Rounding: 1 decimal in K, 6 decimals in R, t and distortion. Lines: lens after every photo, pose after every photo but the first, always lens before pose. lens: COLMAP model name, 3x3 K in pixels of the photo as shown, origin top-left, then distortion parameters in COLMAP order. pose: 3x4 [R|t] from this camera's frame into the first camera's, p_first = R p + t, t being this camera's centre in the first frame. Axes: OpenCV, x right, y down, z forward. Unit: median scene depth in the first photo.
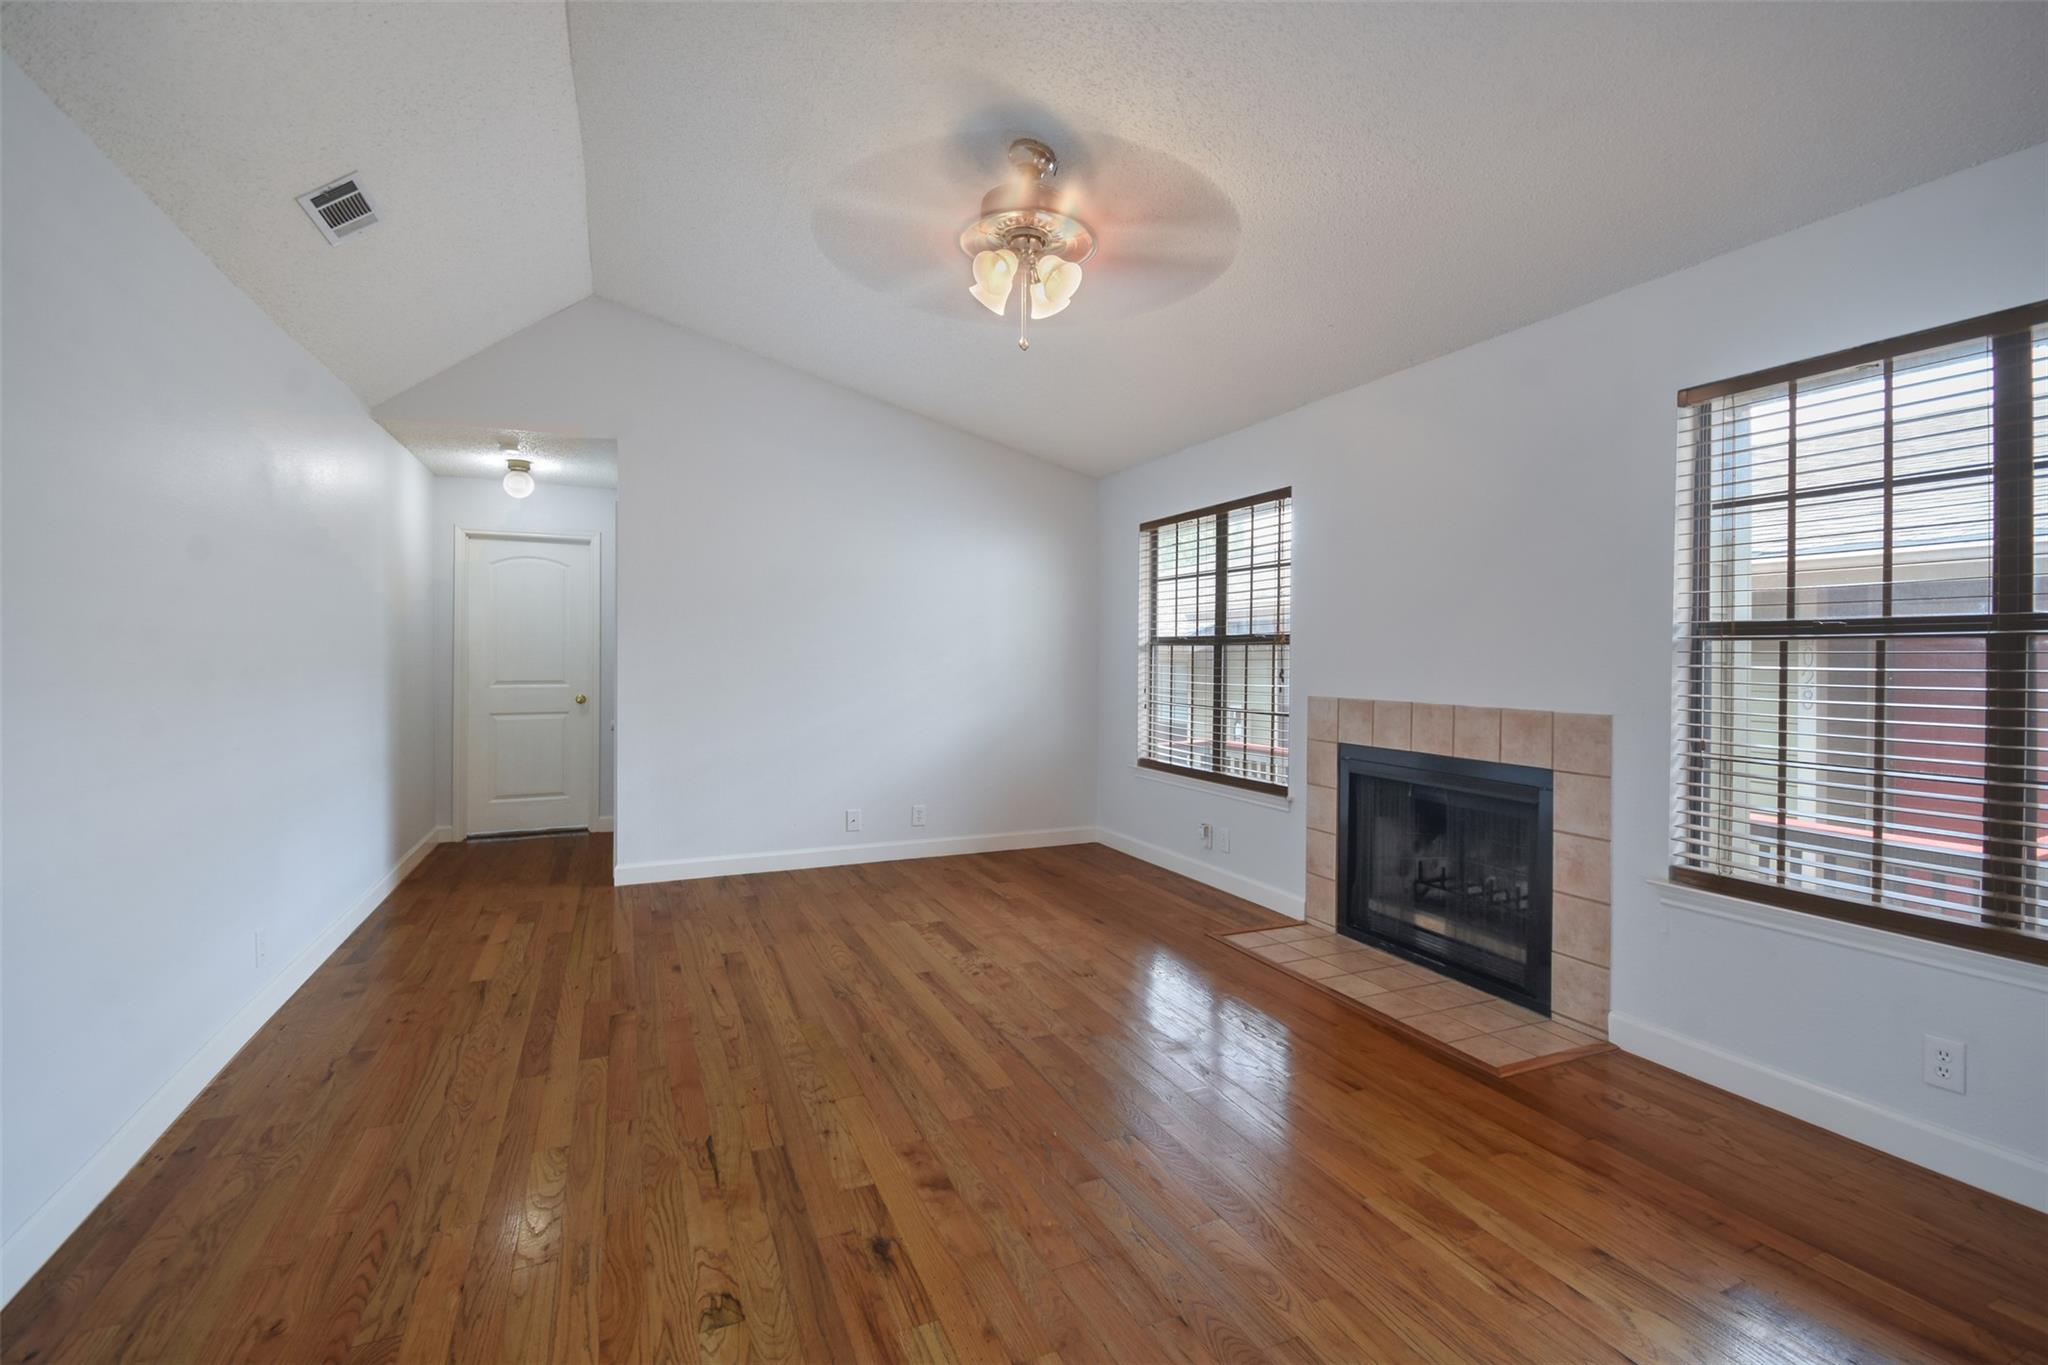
lens RADIAL K [[909.4, 0, 1027.0], [0, 909.4, 646.9], [0, 0, 1]] dist [0.006373, -0.004527]
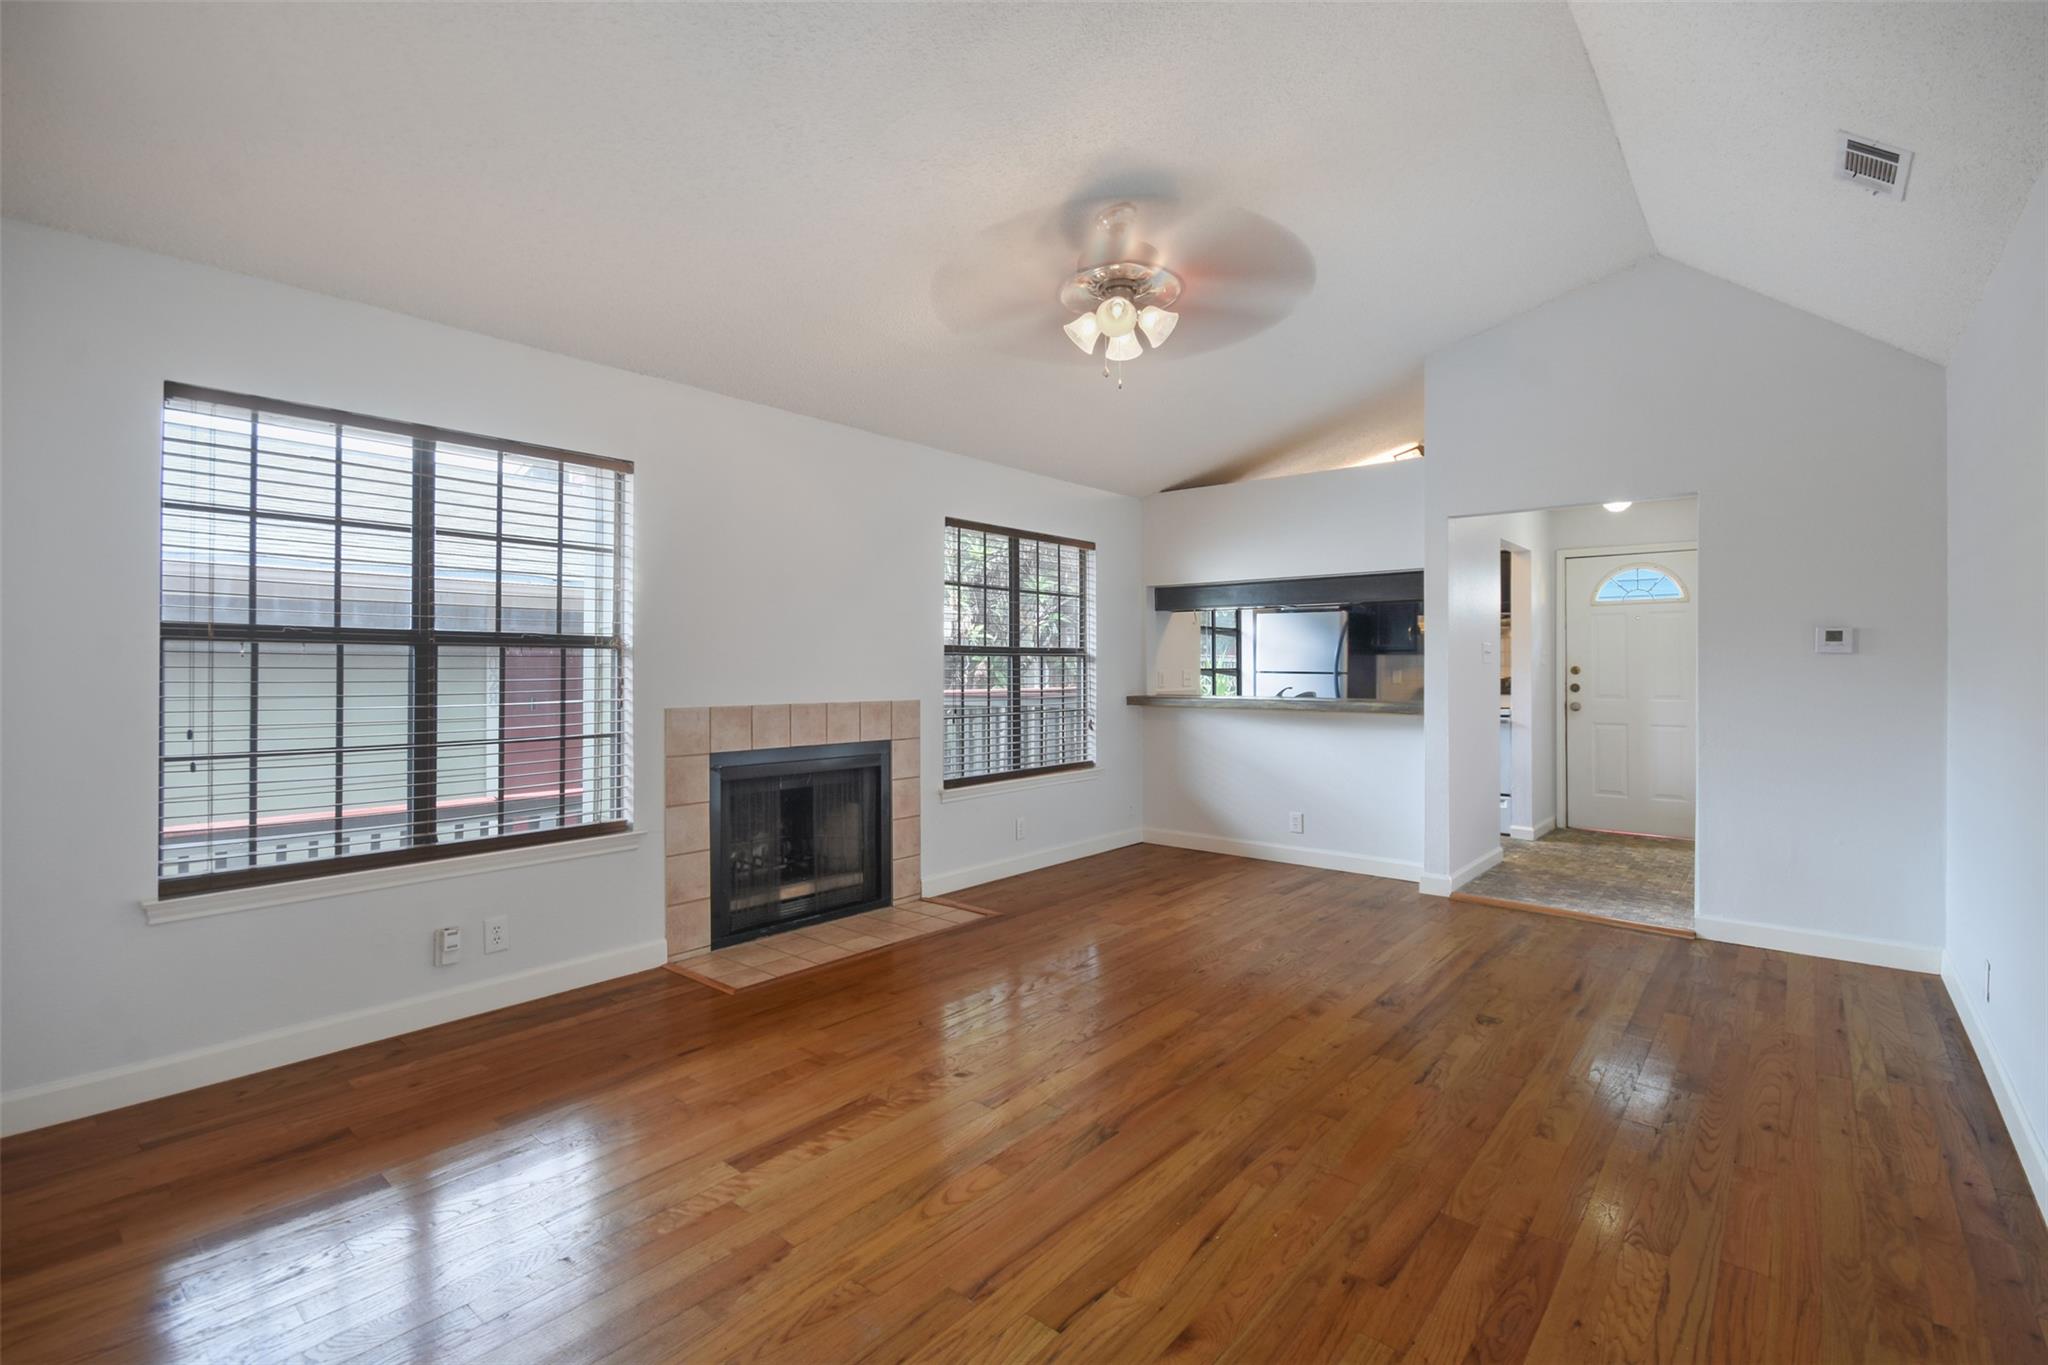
lens RADIAL K [[909.4, 0, 1010.1], [0, 909.4, 678.0], [0, 0, 1]] dist [0.006373, -0.004527]
pose [[-0.412250, 0.001205, 0.911070, -0.721772], [0.001290, 0.999999, -0.000739, 0.028926], [-0.911070, 0.000871, -0.412251, 1.198593]]
